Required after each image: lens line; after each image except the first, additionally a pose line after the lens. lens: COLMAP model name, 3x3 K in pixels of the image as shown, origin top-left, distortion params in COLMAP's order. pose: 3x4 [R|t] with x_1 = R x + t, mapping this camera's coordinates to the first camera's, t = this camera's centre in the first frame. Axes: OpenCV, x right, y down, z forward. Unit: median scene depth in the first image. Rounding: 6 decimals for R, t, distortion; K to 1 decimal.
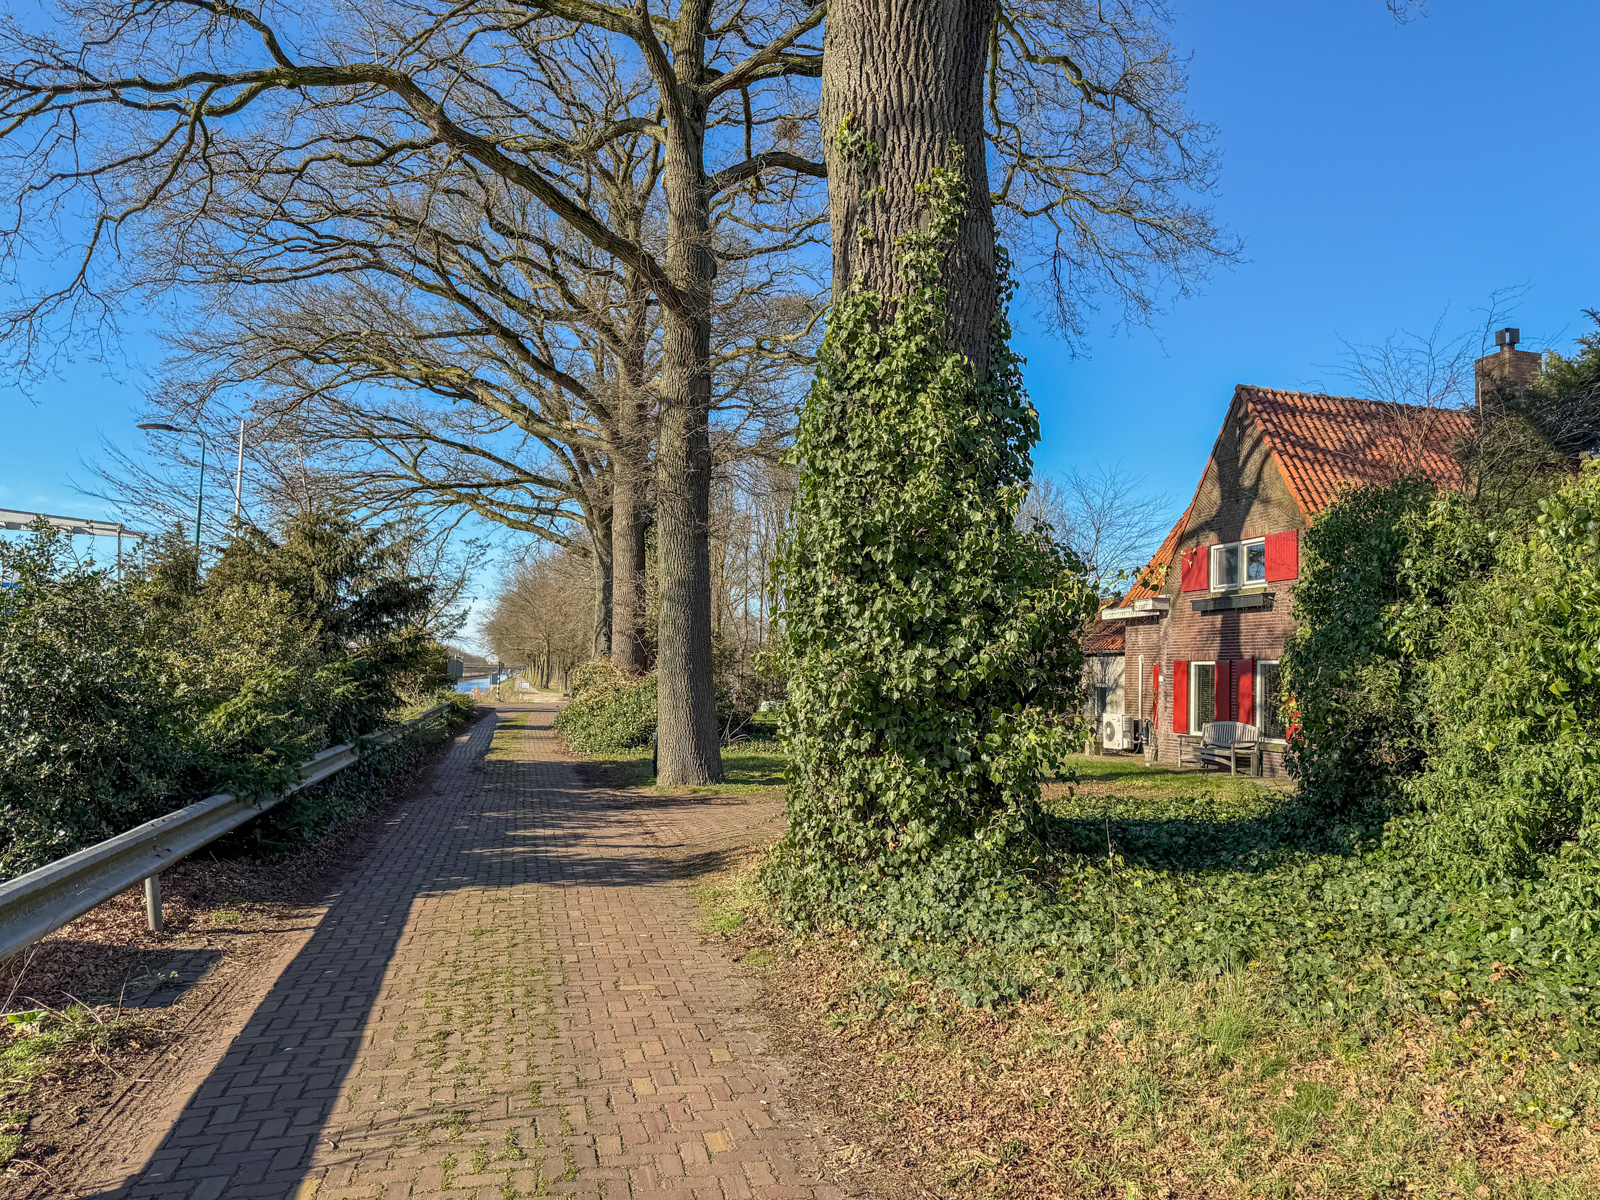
lens RADIAL K [[1110.2, 0, 800.0], [0, 1110.2, 600.0], [0, 0, 1]] dist [-0.000559, -0.000412]
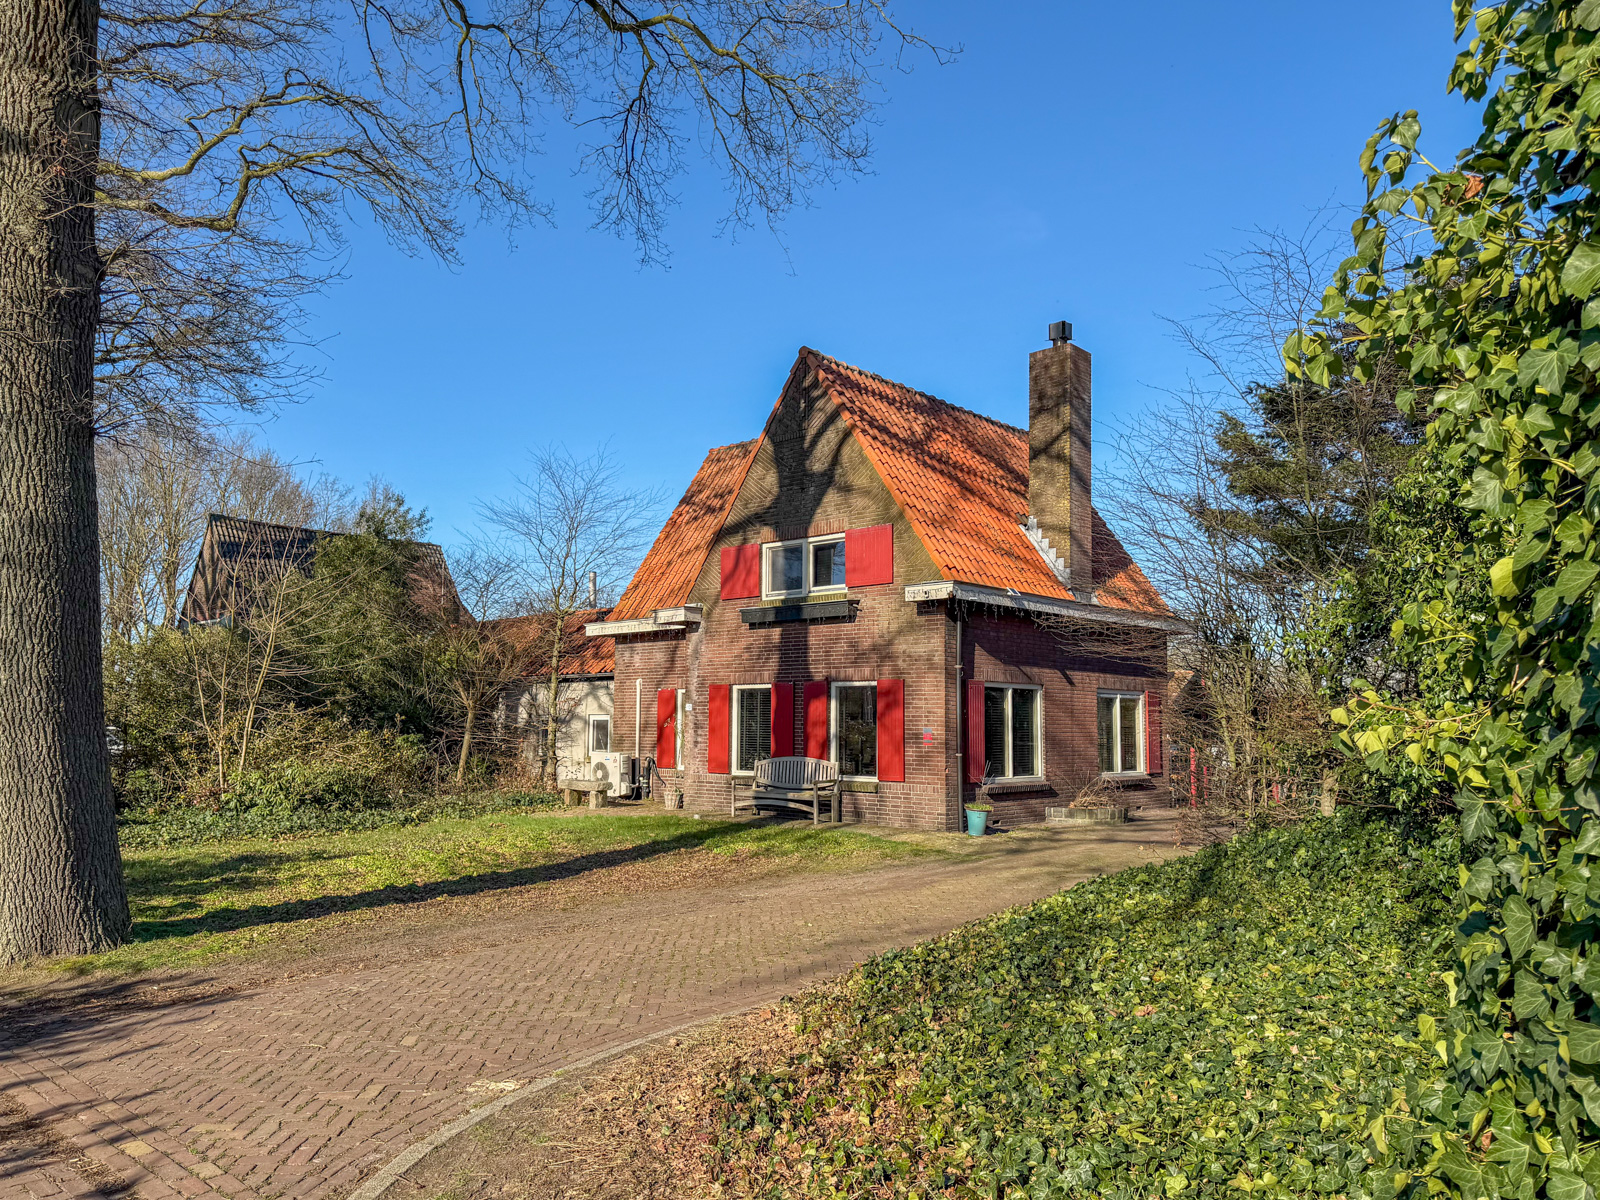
lens RADIAL K [[1107.3, 0, 779.6], [0, 1107.3, 643.3], [0, 0, 1]] dist [0.079306, -0.000671]
pose [[0.824967, 0.001884, 0.565178, -0.084955], [-0.009406, 0.999902, 0.010396, 0.016906], [-0.565103, -0.013892, 0.824904, 0.329103]]
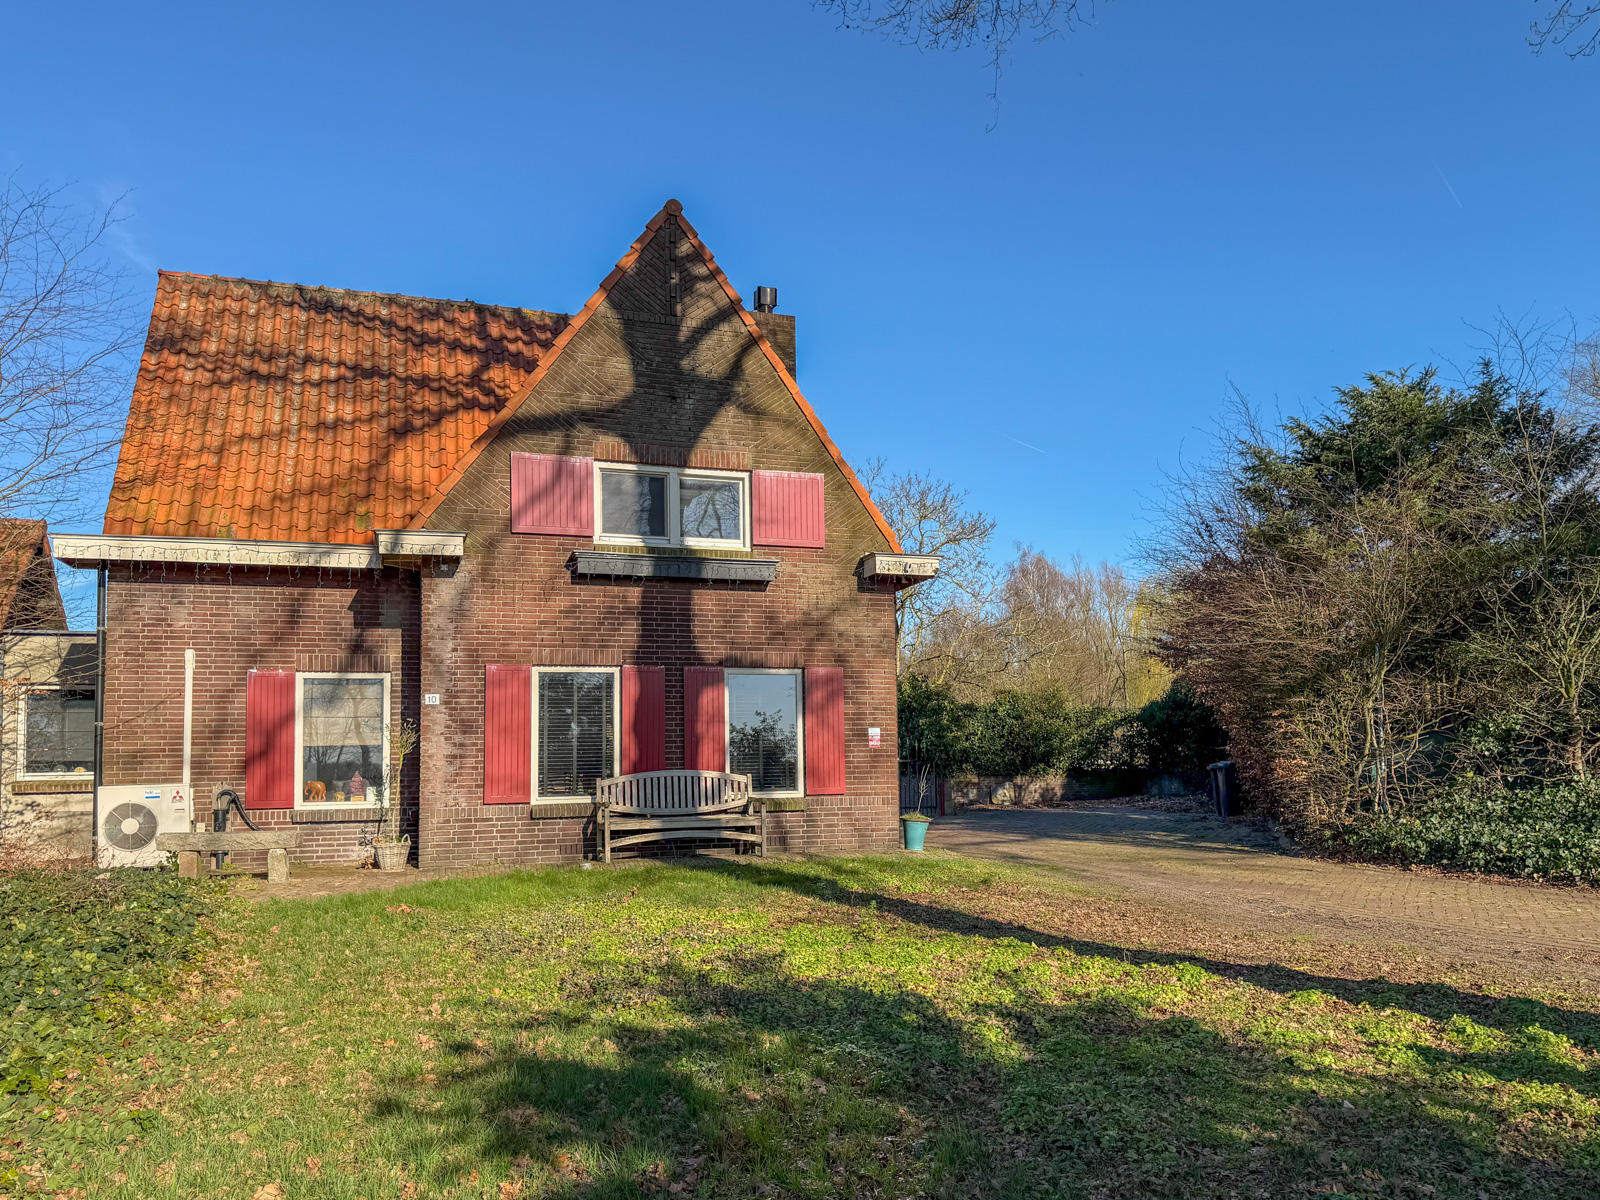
lens RADIAL K [[1103.9, 0, 801.1], [0, 1103.9, 698.0], [0, 0, 1]] dist [0.070003, -0.001512]
pose [[-0.067897, 0.020782, 0.997476, -0.195351], [-0.058117, 0.998003, -0.024749, 0.080906], [-0.995998, -0.059651, -0.066554, 0.961941]]
